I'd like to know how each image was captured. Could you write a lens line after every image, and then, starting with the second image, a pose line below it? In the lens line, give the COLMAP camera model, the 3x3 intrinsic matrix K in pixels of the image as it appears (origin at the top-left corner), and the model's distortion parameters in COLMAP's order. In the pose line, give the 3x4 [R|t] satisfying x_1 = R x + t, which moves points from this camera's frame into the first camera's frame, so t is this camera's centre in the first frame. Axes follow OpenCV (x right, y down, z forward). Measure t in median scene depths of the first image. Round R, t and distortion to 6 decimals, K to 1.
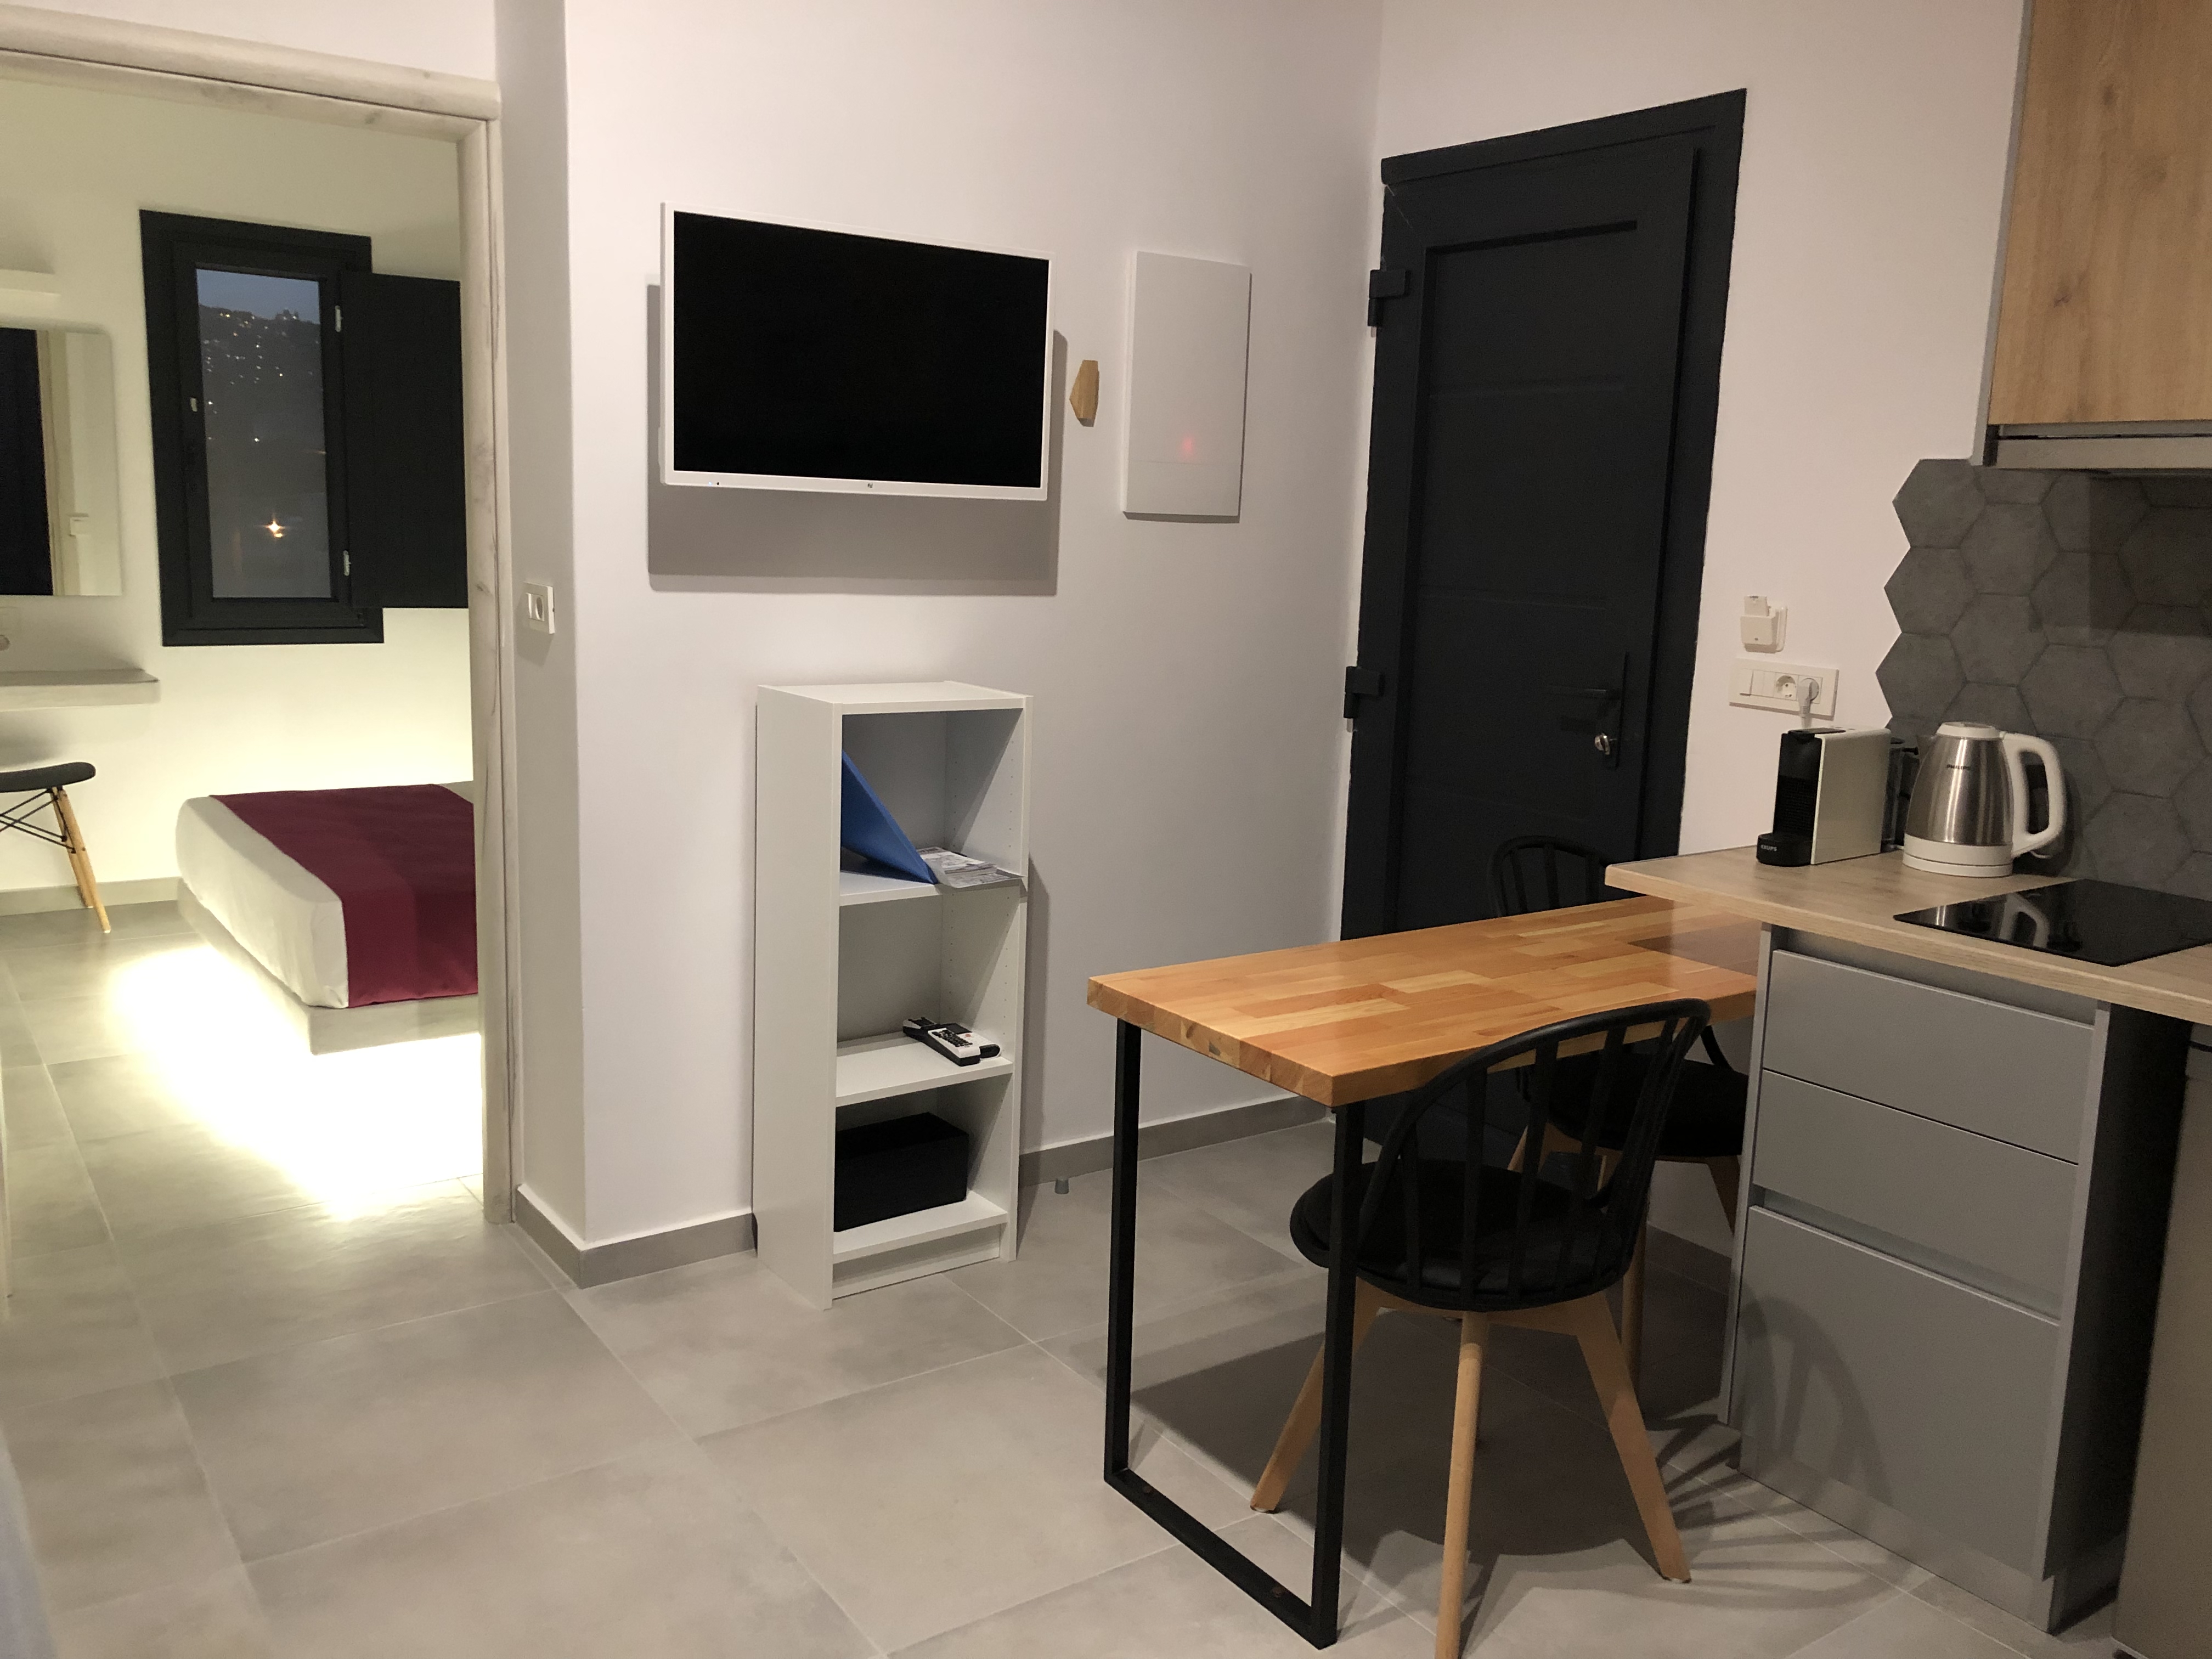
lens RADIAL K [[1806.4, 0, 1145.2], [0, 1806.4, 783.9], [0, 0, 1]] dist [0.010871, -0.009939]
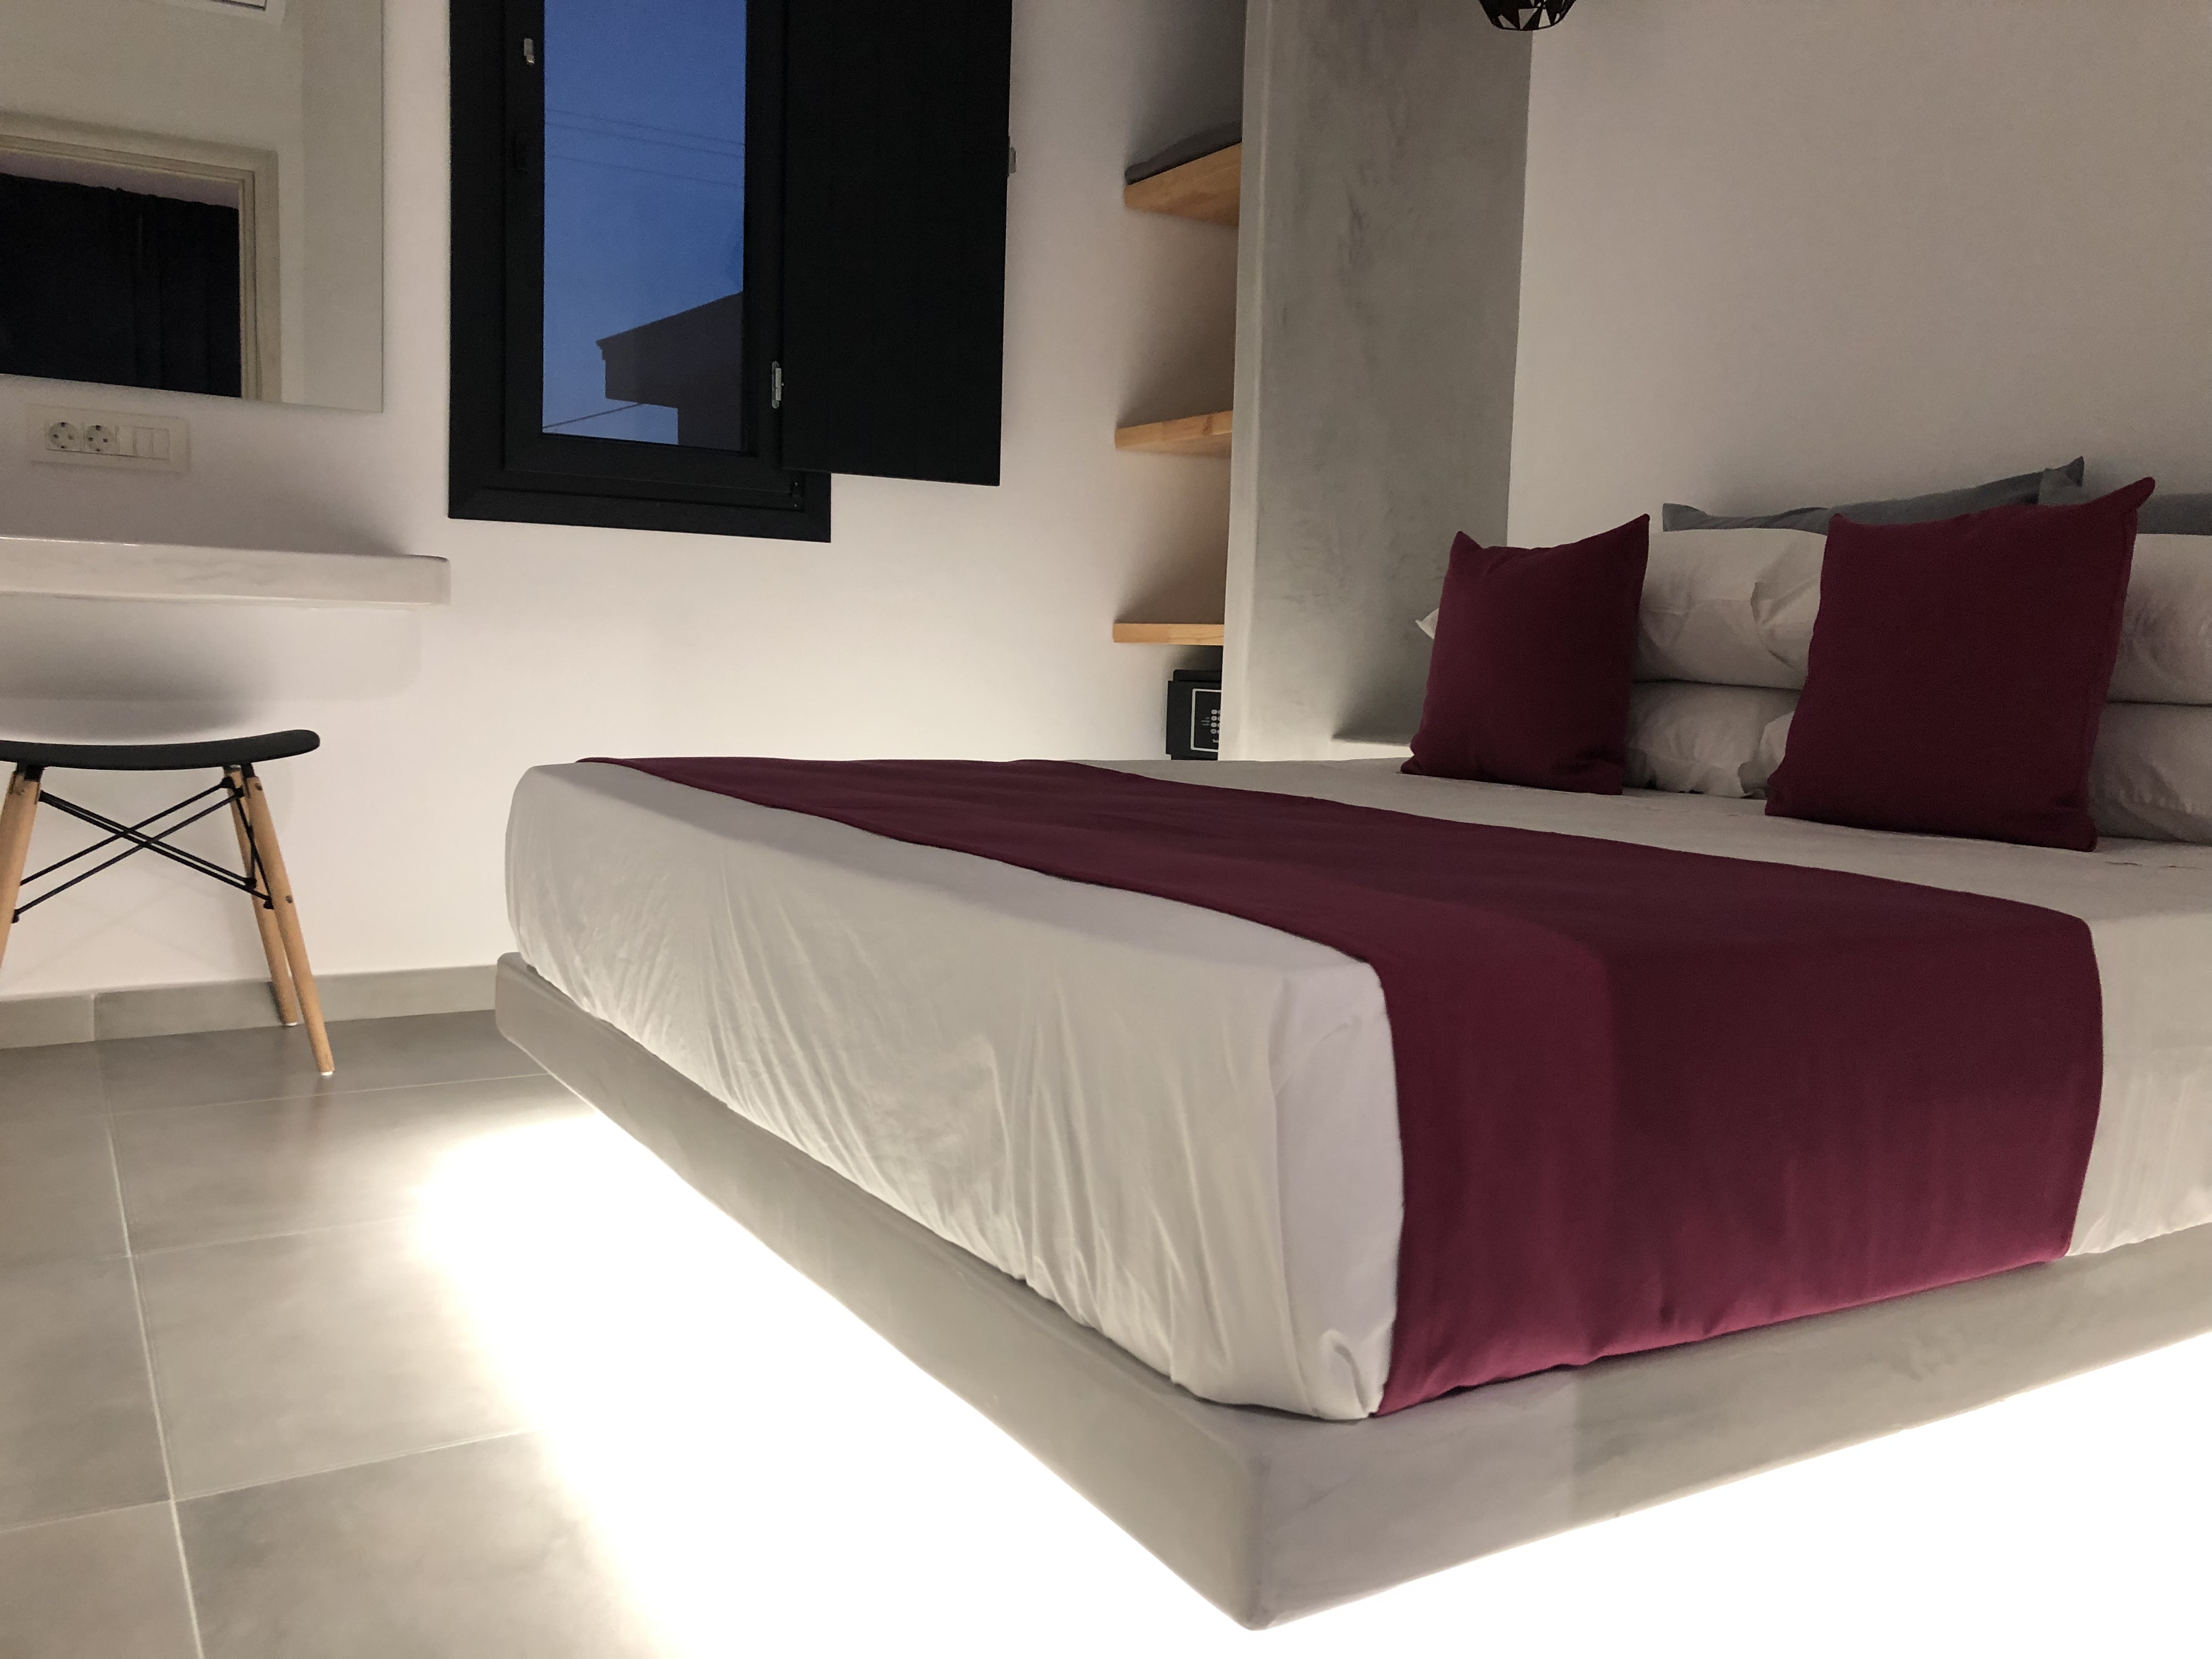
lens RADIAL K [[1806.4, 0, 1145.2], [0, 1806.4, 783.9], [0, 0, 1]] dist [0.010871, -0.009939]
pose [[0.997439, 0.000505, -0.071516, -0.325629], [-0.006245, 0.996770, -0.080064, 0.042005], [0.071245, 0.080306, 0.994221, 0.537115]]
